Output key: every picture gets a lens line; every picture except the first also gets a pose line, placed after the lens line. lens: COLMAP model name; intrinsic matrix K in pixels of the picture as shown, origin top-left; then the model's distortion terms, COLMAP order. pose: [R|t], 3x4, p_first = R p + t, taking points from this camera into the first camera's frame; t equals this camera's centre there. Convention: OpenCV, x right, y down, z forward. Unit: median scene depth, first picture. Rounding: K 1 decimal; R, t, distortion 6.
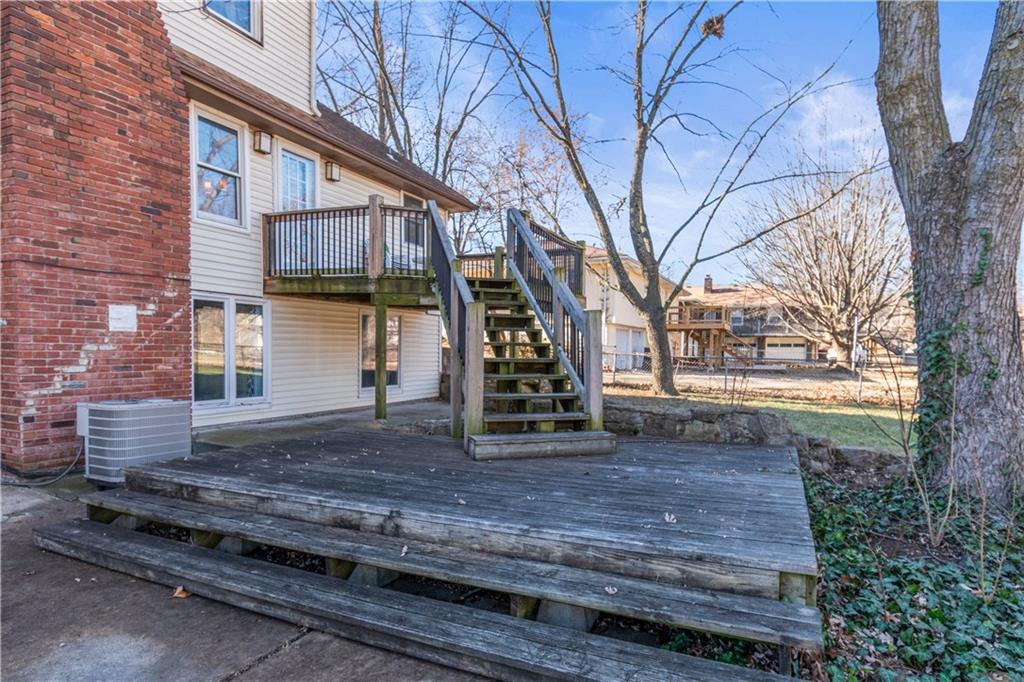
lens RADIAL K [[558.2, 0, 510.6], [0, 558.2, 345.9], [0, 0, 1]] dist [0.000433, 0.000036]
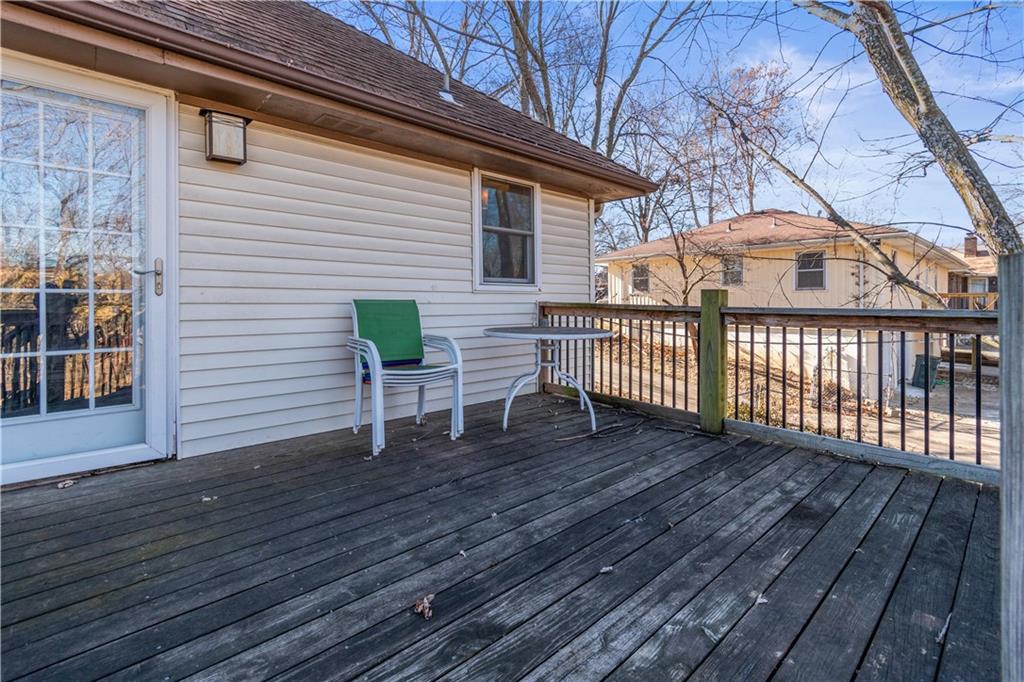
lens RADIAL K [[448.0, 0, 505.1], [0, 448.0, 298.4], [0, 0, 1]] dist [-0.003364, -0.000149]
pose [[0.918463, -0.005784, -0.395465, -0.017956], [0.006029, 0.999982, -0.000625, -0.104060], [0.395461, -0.001810, 0.918481, 0.406332]]
